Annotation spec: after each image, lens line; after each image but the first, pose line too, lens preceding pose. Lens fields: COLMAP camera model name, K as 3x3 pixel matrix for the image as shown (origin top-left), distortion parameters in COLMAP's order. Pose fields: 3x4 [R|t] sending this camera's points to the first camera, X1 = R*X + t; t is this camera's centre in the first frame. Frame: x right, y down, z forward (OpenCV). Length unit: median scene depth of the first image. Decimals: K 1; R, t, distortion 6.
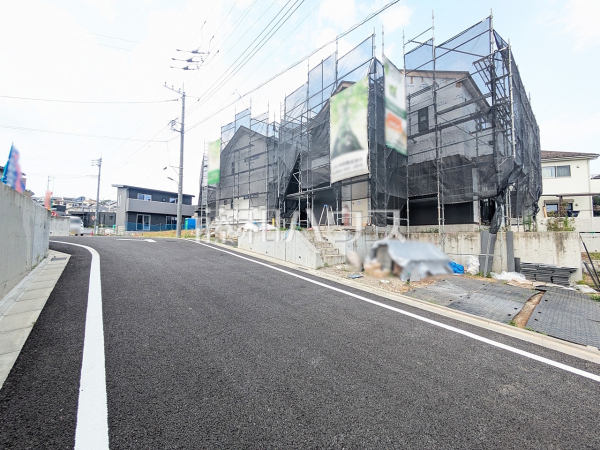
lens RADIAL K [[235.6, 0, 300.0], [0, 235.6, 225.0], [0, 0, 1]] dist [0.001660, 0.000339]
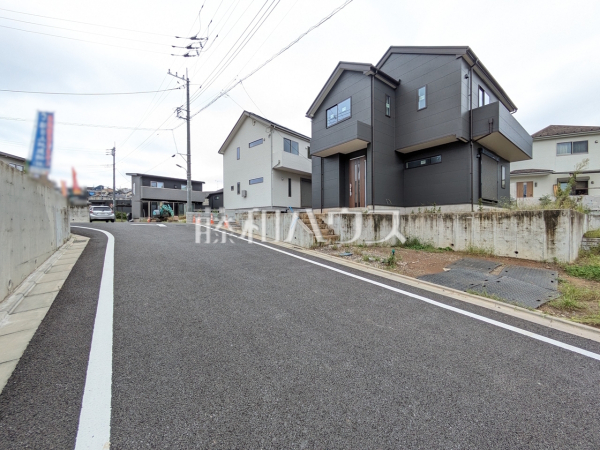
lens RADIAL K [[235.6, 0, 300.0], [0, 235.6, 225.0], [0, 0, 1]] dist [0.001660, 0.000339]
pose [[0.998625, -0.013782, -0.050586, 0.051096], [0.017070, 0.997730, 0.065149, 0.006601], [0.049574, -0.065923, 0.996592, -0.038025]]
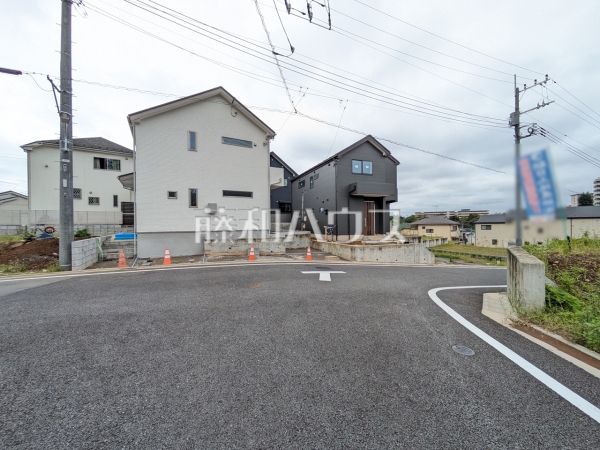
lens RADIAL K [[235.6, 0, 300.0], [0, 235.6, 225.0], [0, 0, 1]] dist [0.001660, 0.000339]
pose [[0.333181, -0.006247, 0.942842, -1.261274], [-0.033402, 0.999272, 0.018425, -0.072142], [-0.942271, -0.037631, 0.332729, 0.867824]]
